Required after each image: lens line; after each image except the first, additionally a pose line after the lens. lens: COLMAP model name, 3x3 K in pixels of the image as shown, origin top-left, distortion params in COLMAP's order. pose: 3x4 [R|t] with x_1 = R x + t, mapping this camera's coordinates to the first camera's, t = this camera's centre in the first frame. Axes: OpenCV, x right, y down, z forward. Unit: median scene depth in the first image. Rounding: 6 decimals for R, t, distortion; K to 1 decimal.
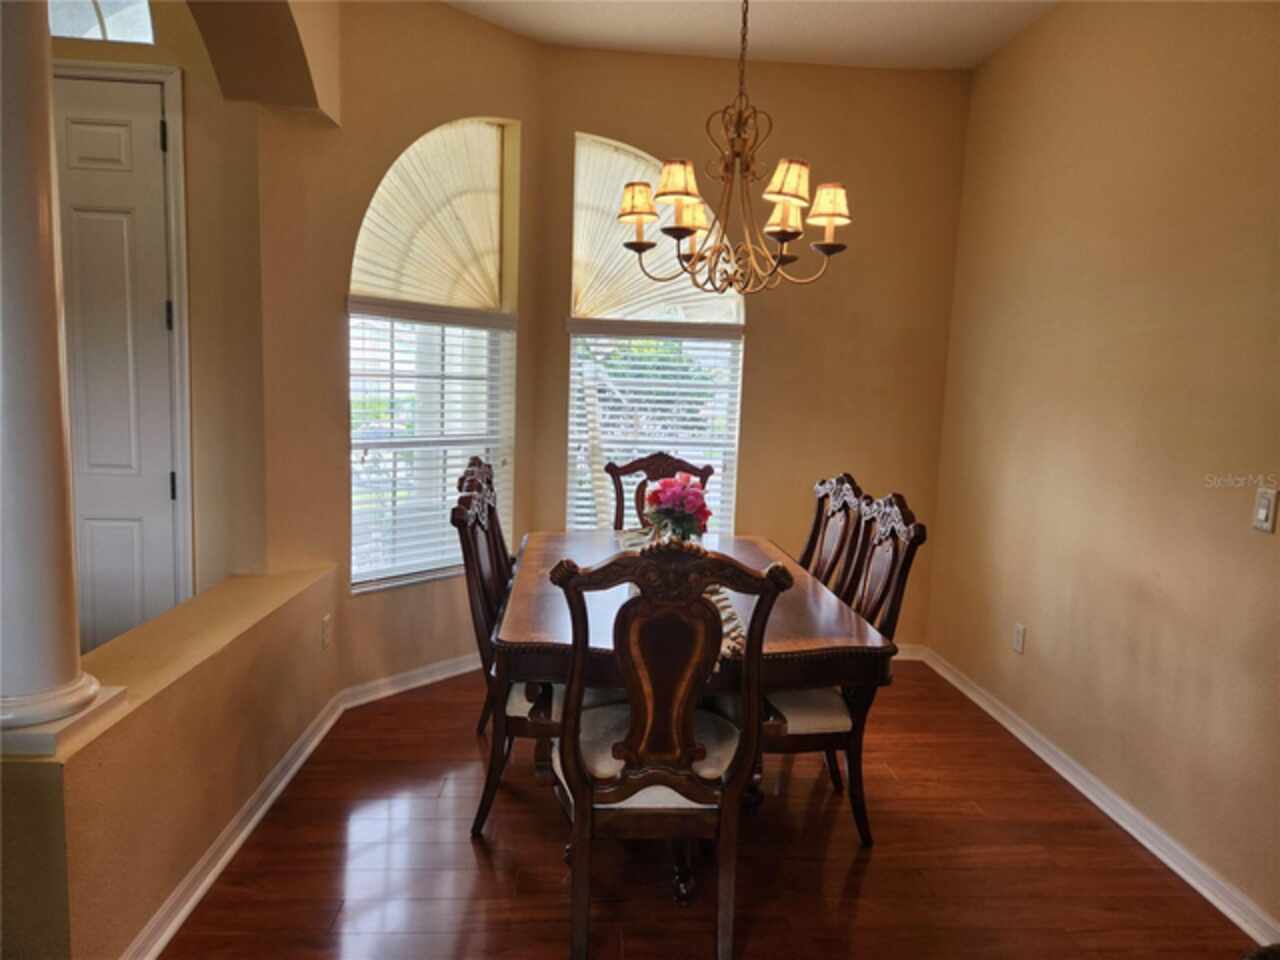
lens RADIAL K [[864.3, 0, 640.0], [0, 864.3, 477.4], [0, 0, 1]] dist [0.031986, -0.000806]
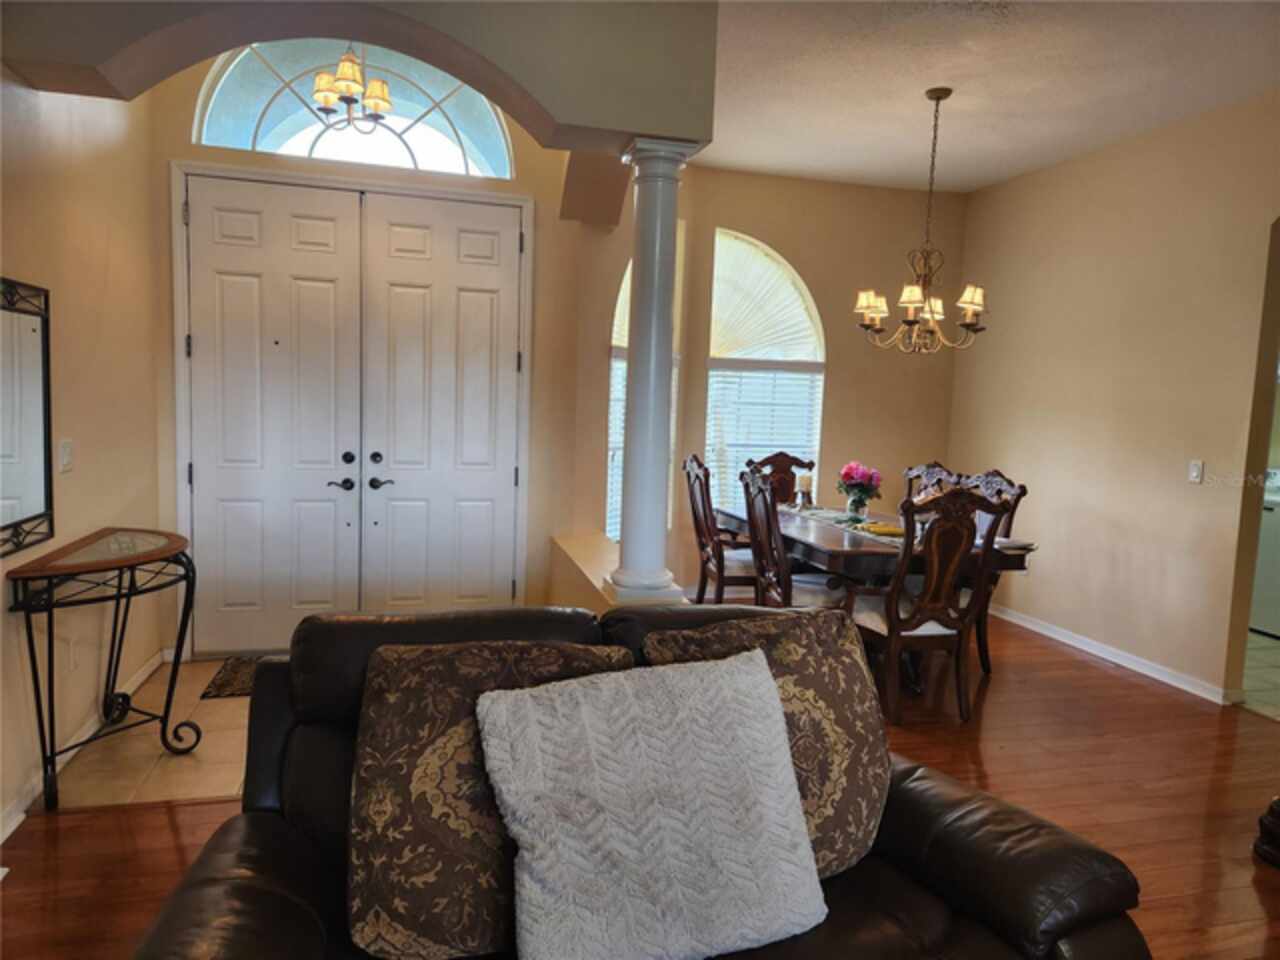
lens RADIAL K [[864.3, 0, 641.0], [0, 864.3, 481.3], [0, 0, 1]] dist [0.031986, -0.000806]
pose [[0.983176, -0.019679, 0.181597, -0.549978], [0.021806, 0.999715, -0.009725, 0.033558], [-0.181354, 0.013522, 0.983325, -0.433146]]
